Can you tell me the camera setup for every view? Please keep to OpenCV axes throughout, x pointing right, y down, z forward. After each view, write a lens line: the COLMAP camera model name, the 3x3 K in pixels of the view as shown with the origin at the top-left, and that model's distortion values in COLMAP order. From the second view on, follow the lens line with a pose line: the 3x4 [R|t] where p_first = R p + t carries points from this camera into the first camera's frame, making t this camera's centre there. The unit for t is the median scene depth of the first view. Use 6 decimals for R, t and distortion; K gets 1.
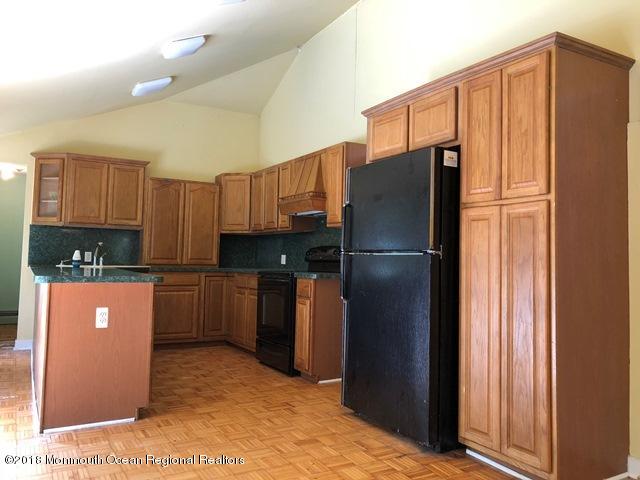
lens RADIAL K [[523.7, 0, 322.5], [0, 523.7, 239.6], [0, 0, 1]] dist [0.000883, 0.026717]
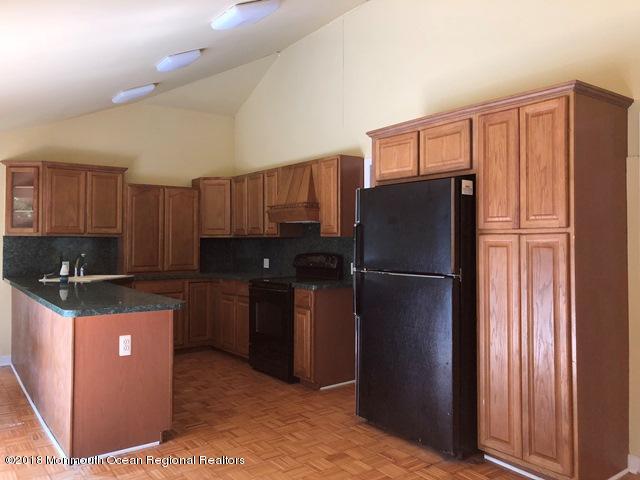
lens RADIAL K [[523.7, 0, 318.0], [0, 523.7, 237.3], [0, 0, 1]] dist [0.000883, 0.026717]
pose [[0.993839, -0.022032, 0.108622, -0.157042], [0.018359, 0.999229, 0.034697, -0.085006], [-0.109302, -0.032489, 0.993477, -0.028244]]
